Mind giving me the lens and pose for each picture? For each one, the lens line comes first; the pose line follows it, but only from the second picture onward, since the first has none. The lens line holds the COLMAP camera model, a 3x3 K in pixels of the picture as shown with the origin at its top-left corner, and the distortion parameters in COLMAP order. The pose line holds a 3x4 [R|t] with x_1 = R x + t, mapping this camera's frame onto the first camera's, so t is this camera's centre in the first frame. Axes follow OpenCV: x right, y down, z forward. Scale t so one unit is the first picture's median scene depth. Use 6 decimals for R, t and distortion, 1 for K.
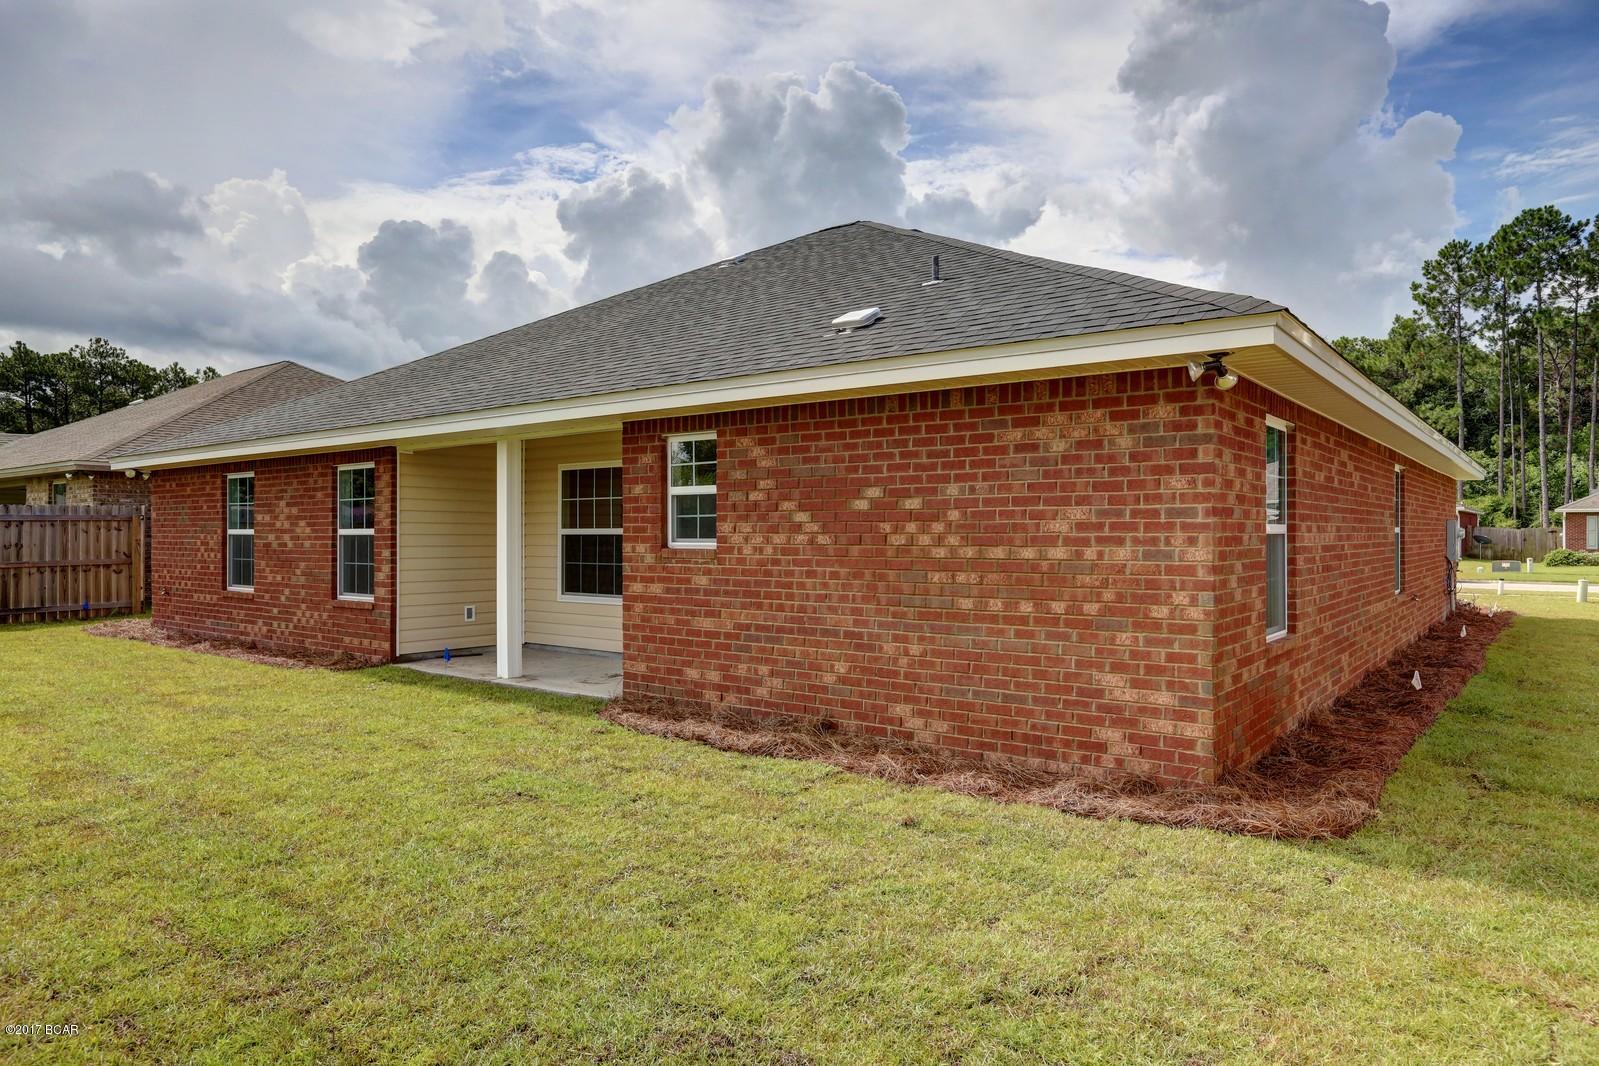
lens RADIAL K [[1018.5, 0, 799.5], [0, 1018.5, 533.0], [0, 0, 1]] dist [-0.060630, 0.000350]
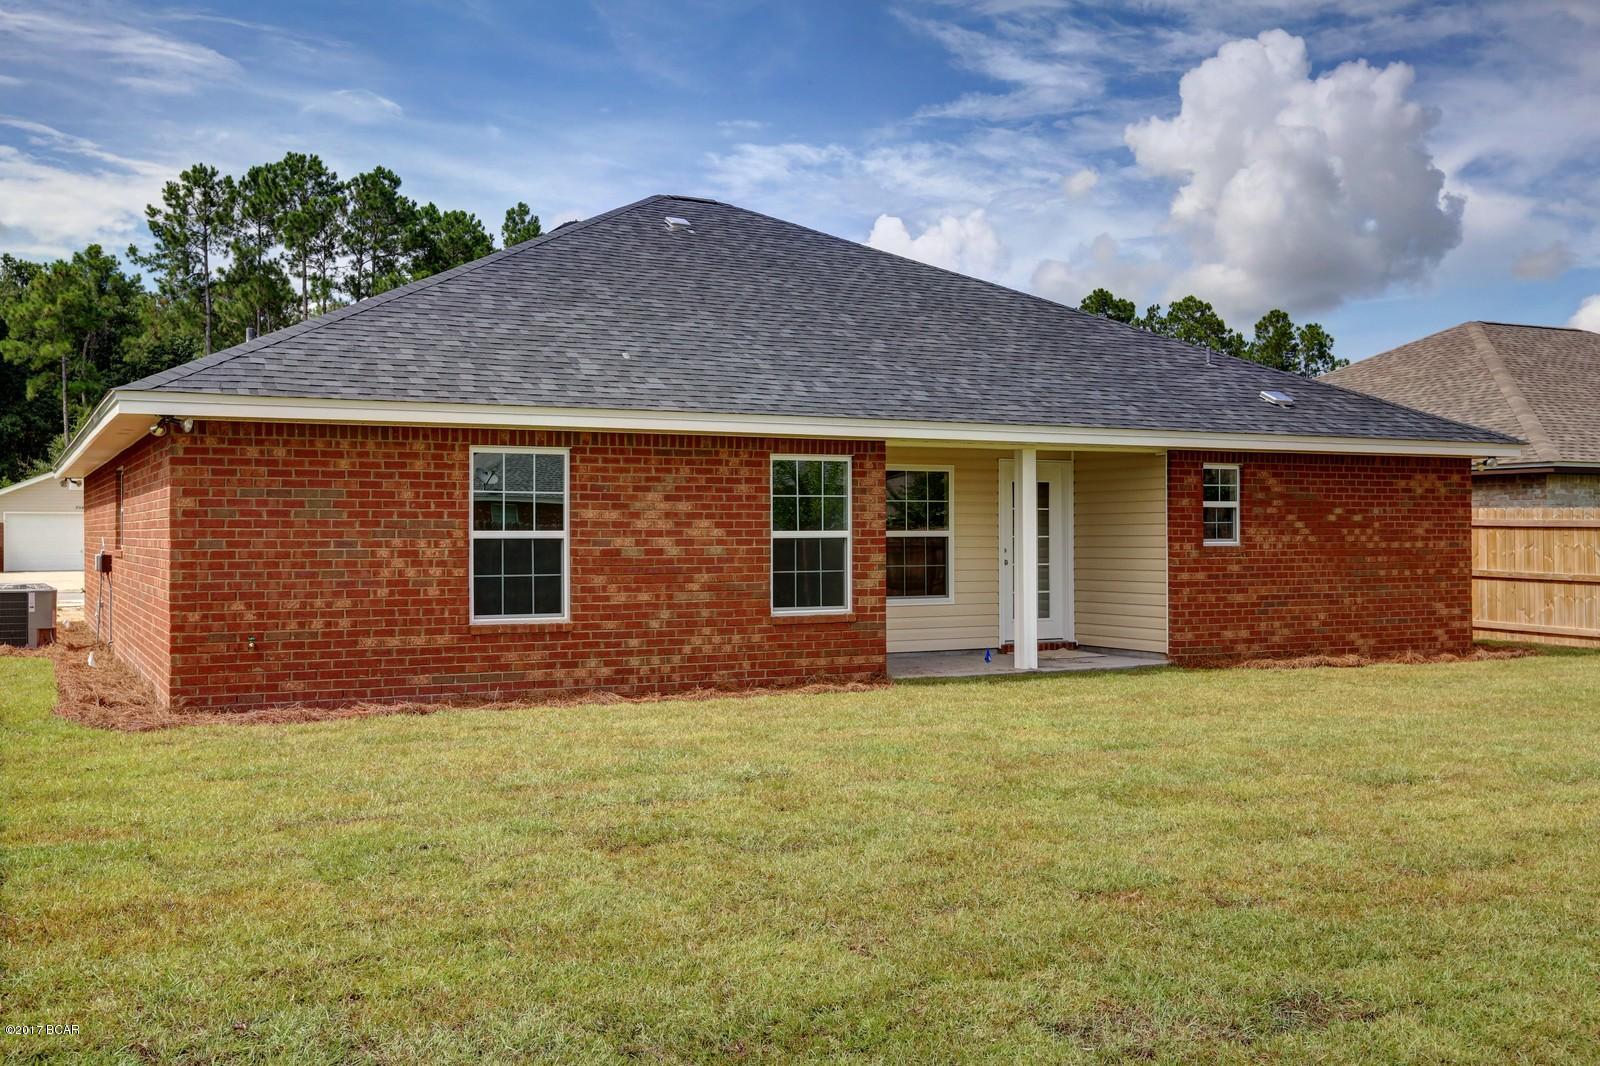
lens RADIAL K [[1510.1, 0, 800.0], [0, 1510.1, 533.0], [0, 0, 1]] dist [0.004255, 0.003495]
pose [[0.420303, 0.000694, 0.907383, -2.557922], [0.001950, 0.999997, -0.001668, -0.000147], [-0.907382, 0.002470, 0.420301, 0.744339]]
